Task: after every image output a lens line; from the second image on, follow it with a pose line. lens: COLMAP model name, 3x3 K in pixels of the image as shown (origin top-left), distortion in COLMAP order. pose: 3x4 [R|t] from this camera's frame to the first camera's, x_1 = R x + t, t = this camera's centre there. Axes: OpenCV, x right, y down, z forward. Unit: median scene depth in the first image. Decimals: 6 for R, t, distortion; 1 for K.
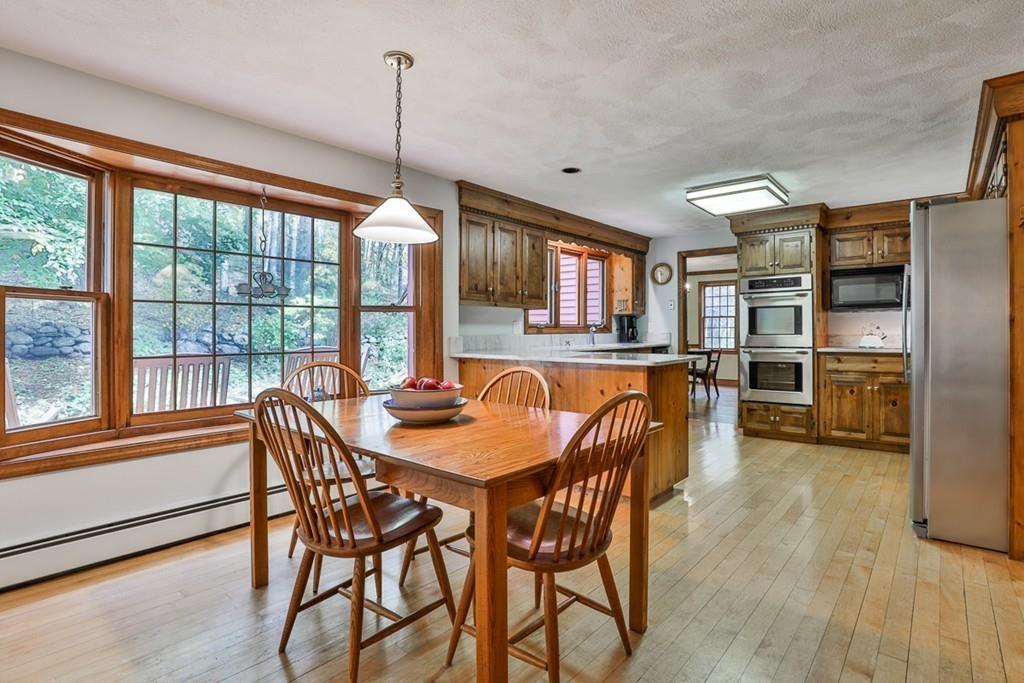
lens RADIAL K [[504.1, 0, 557.3], [0, 504.1, 328.4], [0, 0, 1]] dist [-0.021489, 0.006075]
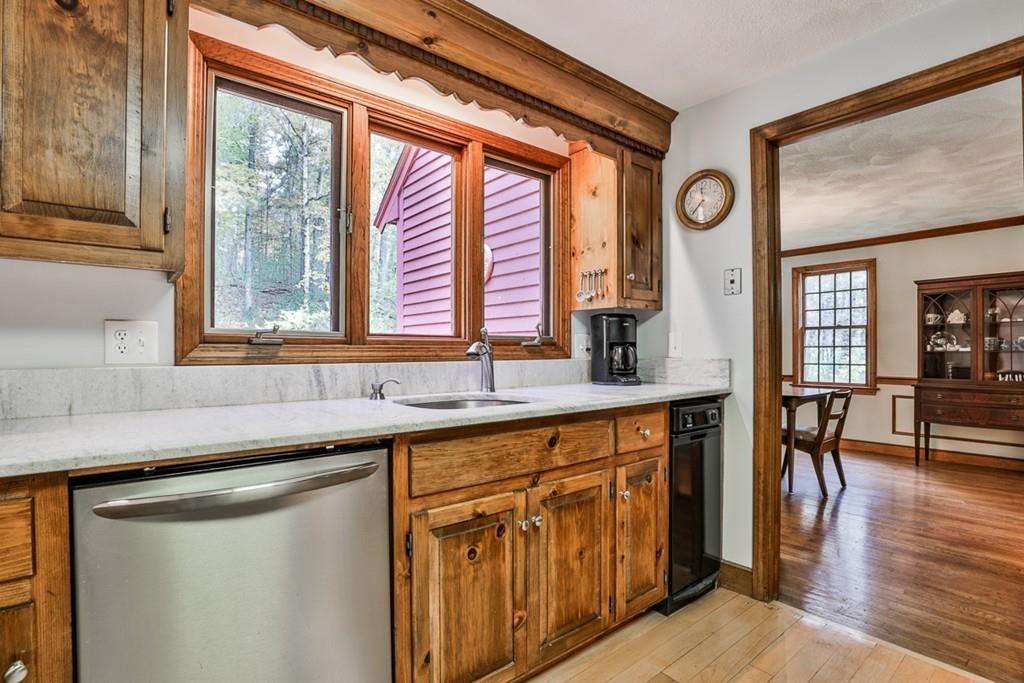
lens RADIAL K [[488.4, 0, 482.1], [0, 488.4, 348.7], [0, 0, 1]] dist [-0.024292, -0.000150]
pose [[0.962216, -0.000539, -0.272285, 0.191266], [0.000300, 1.000000, -0.000919, 0.002589], [0.272285, 0.000803, 0.962216, 0.799856]]
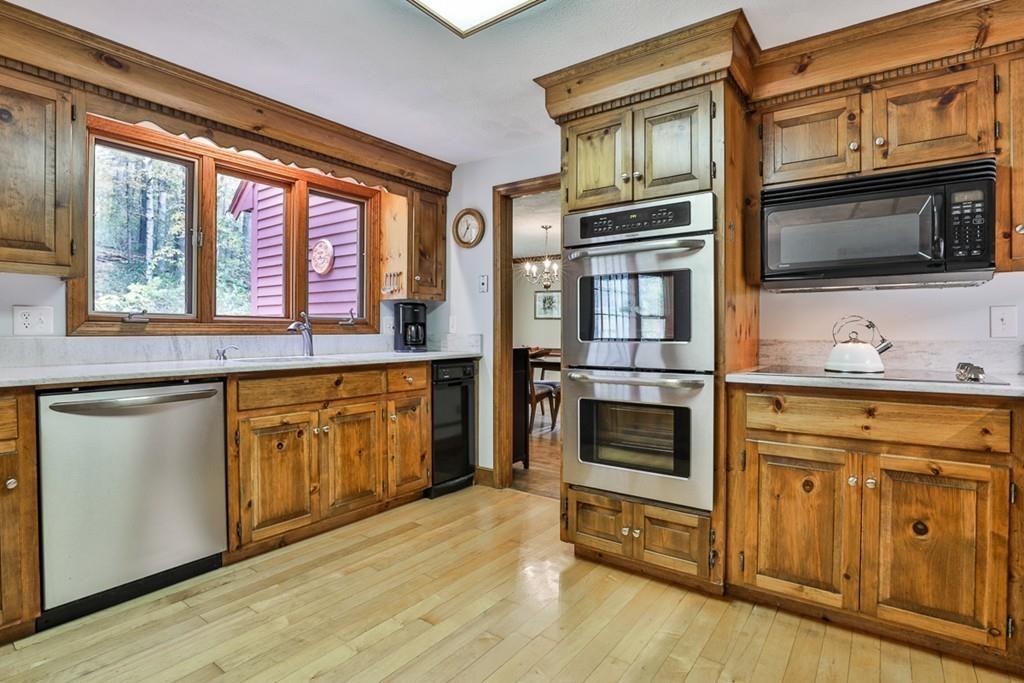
lens RADIAL K [[504.1, 0, 521.1], [0, 504.1, 333.7], [0, 0, 1]] dist [-0.021489, 0.006075]
pose [[0.999747, 0.005875, 0.021715, 0.331841], [-0.006108, 0.999924, 0.010668, 0.002861], [-0.021651, -0.010798, 0.999707, 0.575299]]
